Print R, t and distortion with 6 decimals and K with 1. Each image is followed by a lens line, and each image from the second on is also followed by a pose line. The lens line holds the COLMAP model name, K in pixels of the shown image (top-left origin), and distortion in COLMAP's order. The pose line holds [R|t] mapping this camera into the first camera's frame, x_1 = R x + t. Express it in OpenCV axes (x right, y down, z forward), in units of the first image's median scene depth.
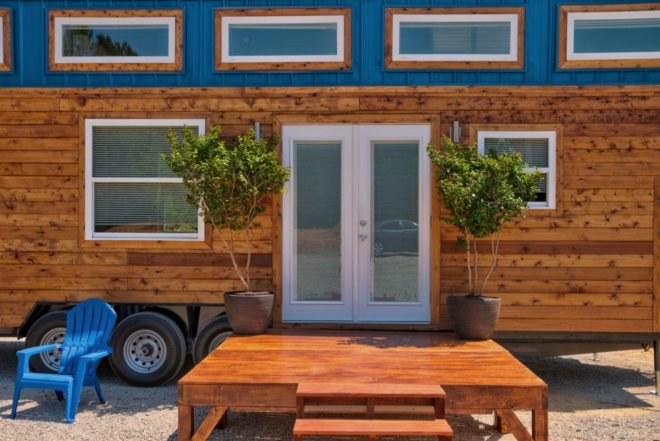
lens RADIAL K [[583.5, 0, 310.9], [0, 583.5, 230.3], [0, 0, 1]] dist [-0.014477, 0.048026]
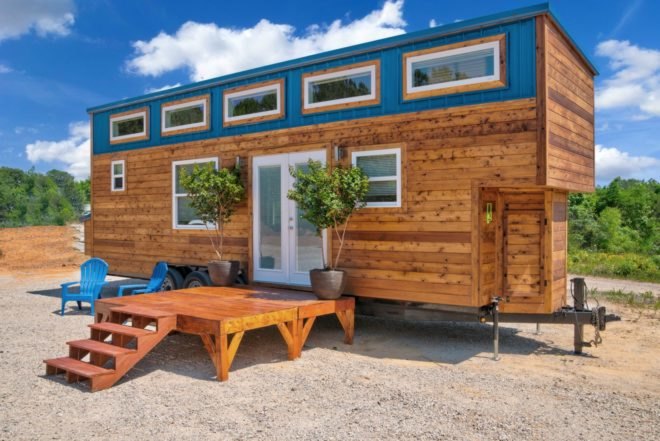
lens RADIAL K [[517.7, 0, 364.3], [0, 517.7, 225.7], [0, 0, 1]] dist [-0.070753, 0.013405]
pose [[0.853026, 0.001484, -0.521866, 0.948607], [-0.000887, 0.999999, 0.001395, 0.003824], [0.521868, -0.000727, 0.853026, -0.038512]]
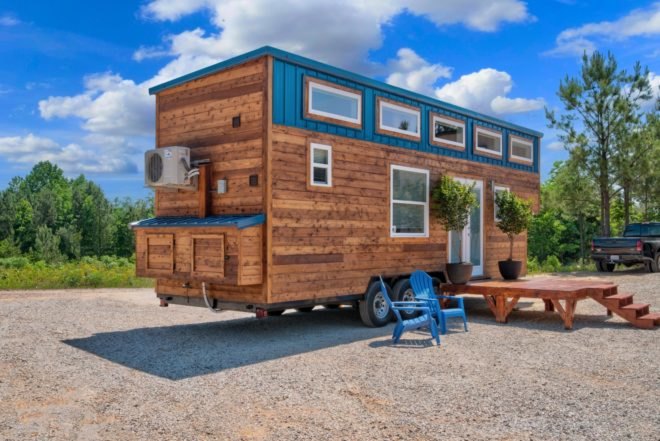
lens RADIAL K [[622.0, 0, 330.2], [0, 622.0, 227.8], [0, 0, 1]] dist [-0.069509, 0.000000]
pose [[0.626514, 0.003924, 0.779400, -1.890408], [0.007661, 0.999908, -0.011192, 0.008343], [-0.779373, 0.012983, 0.626426, 0.027886]]
